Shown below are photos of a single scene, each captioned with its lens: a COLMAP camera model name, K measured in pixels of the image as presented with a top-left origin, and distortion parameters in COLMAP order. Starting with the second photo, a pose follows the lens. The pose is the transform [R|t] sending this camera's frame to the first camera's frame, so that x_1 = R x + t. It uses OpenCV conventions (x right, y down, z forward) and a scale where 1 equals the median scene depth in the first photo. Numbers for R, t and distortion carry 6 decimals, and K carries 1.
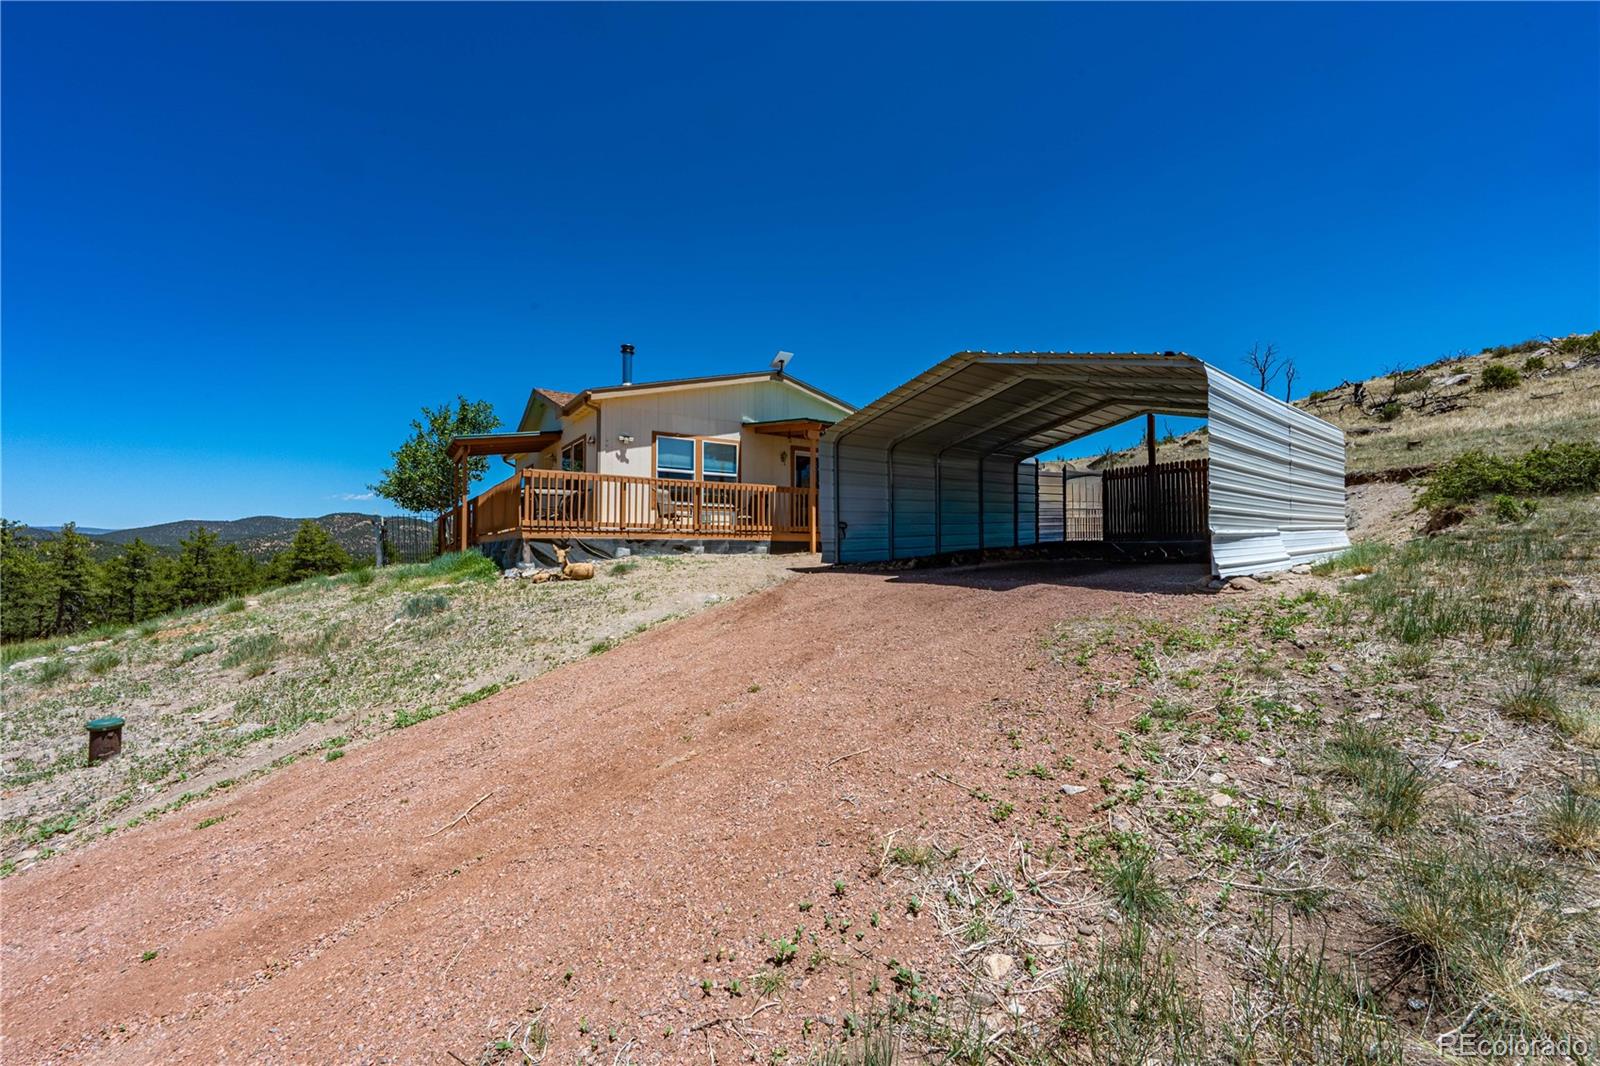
lens RADIAL K [[637.9, 0, 812.3], [0, 637.9, 536.0], [0, 0, 1]] dist [0.002762, 0.000158]
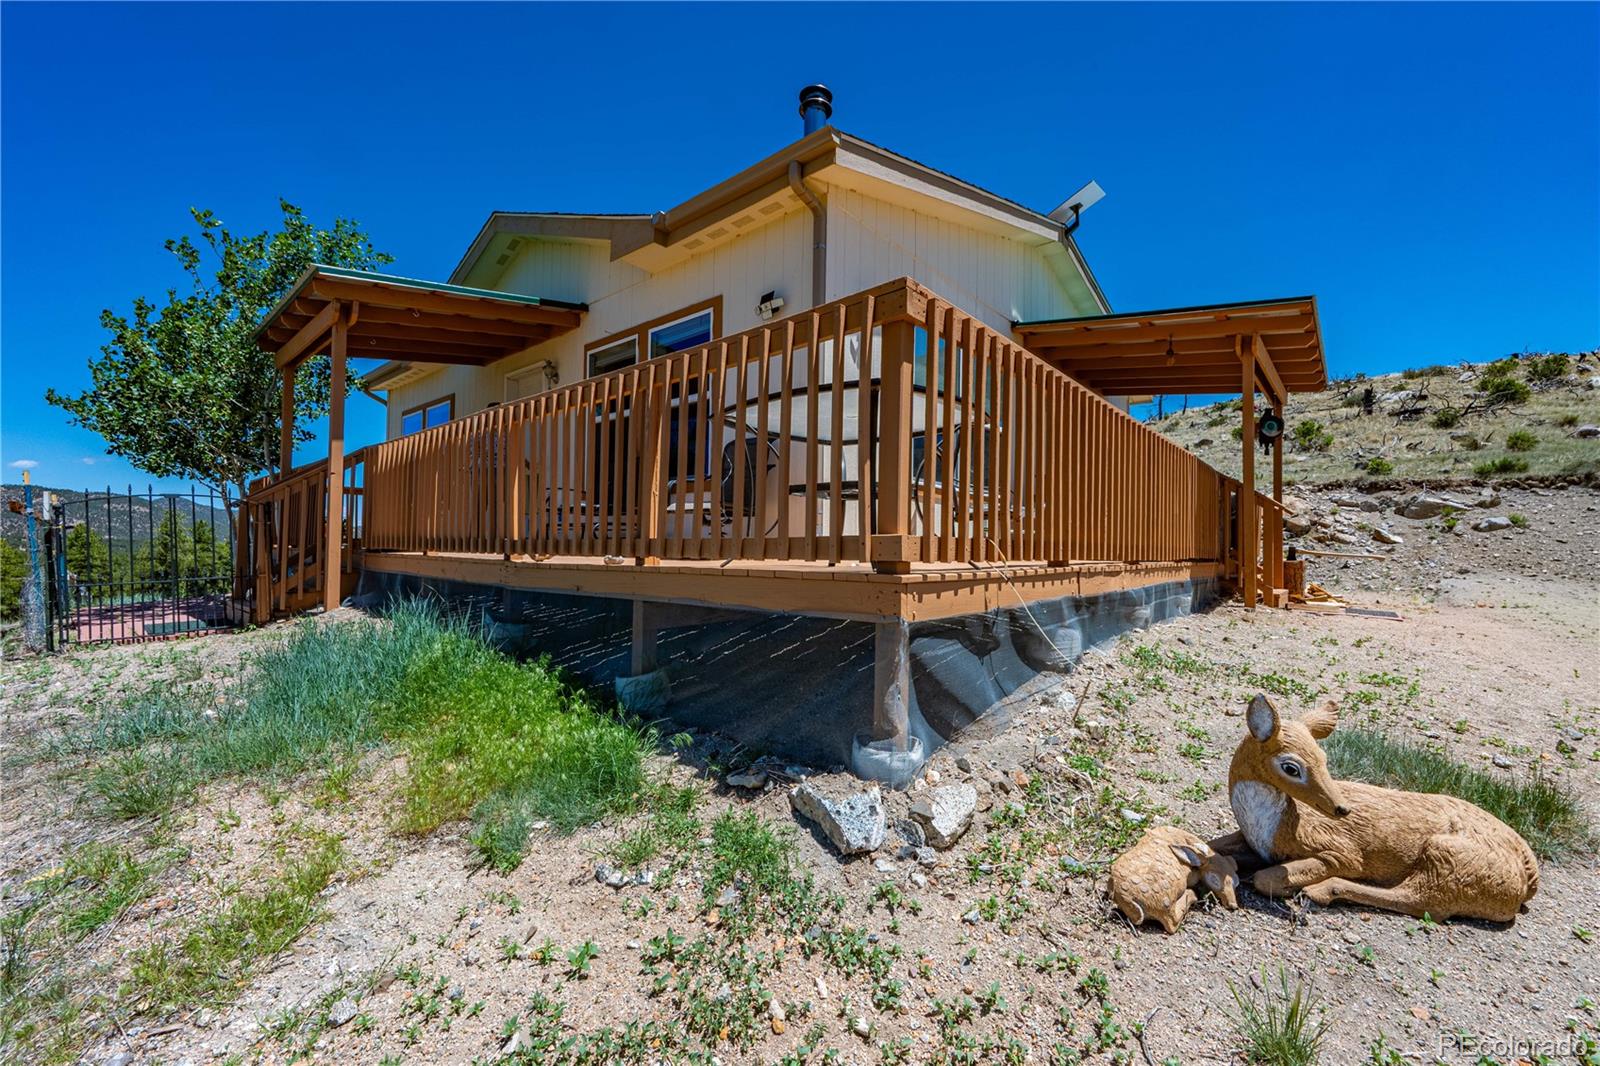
lens RADIAL K [[637.9, 0, 812.3], [0, 637.9, 536.0], [0, 0, 1]] dist [0.002762, 0.000158]
pose [[0.965921, 0.020598, 0.258015, -0.371125], [-0.022900, 0.999720, 0.005920, -0.017056], [-0.257821, -0.011627, 0.966123, 0.575383]]
